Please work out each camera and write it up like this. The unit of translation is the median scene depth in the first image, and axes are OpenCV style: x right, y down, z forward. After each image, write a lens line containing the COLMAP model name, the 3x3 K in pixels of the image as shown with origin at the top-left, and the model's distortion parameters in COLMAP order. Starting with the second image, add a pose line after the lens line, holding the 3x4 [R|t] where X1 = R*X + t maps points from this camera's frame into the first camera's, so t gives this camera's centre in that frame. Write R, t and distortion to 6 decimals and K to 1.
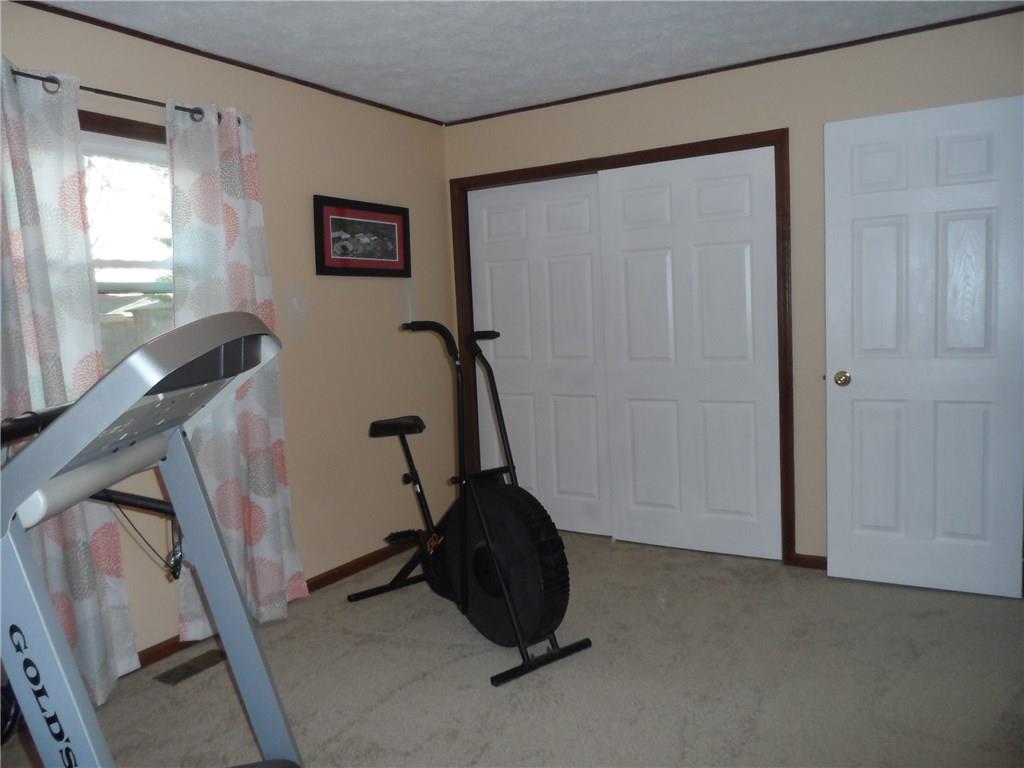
lens RADIAL K [[779.3, 0, 512.0], [0, 779.3, 384.0], [0, 0, 1]] dist [-0.003519, 0.005856]
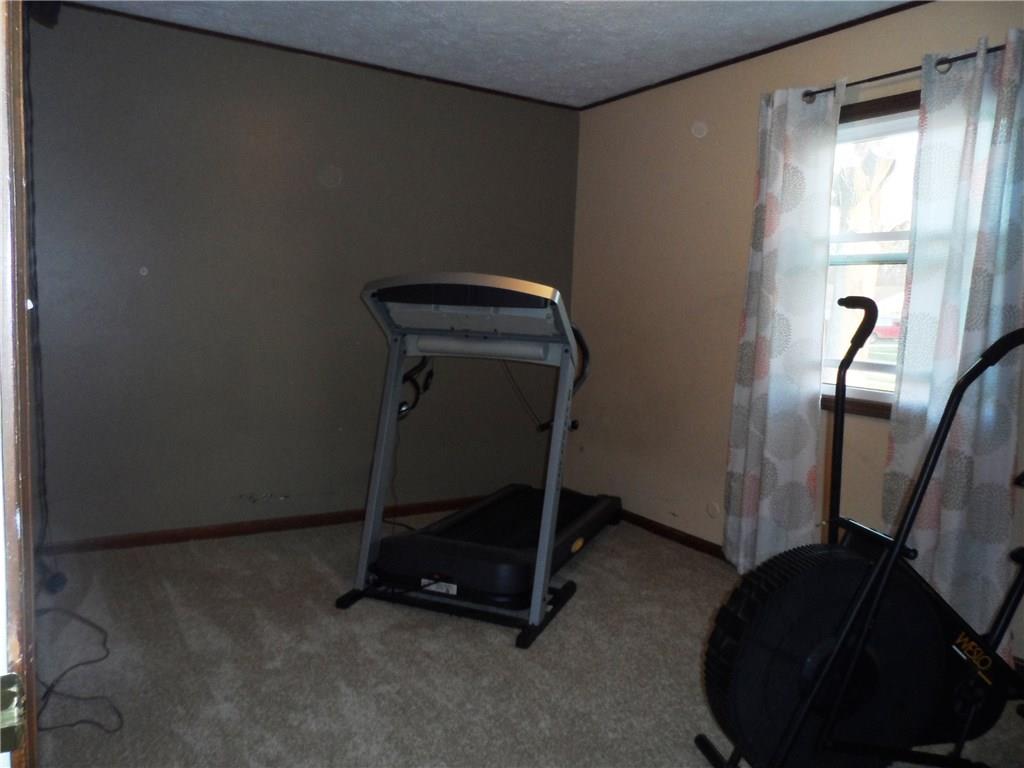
lens RADIAL K [[779.3, 0, 512.0], [0, 779.3, 384.0], [0, 0, 1]] dist [-0.003519, 0.005856]
pose [[-0.454714, 0.123858, -0.881983, 0.717161], [-0.103209, 0.976284, 0.190311, -0.109157], [0.884637, 0.177565, -0.431147, 1.080399]]
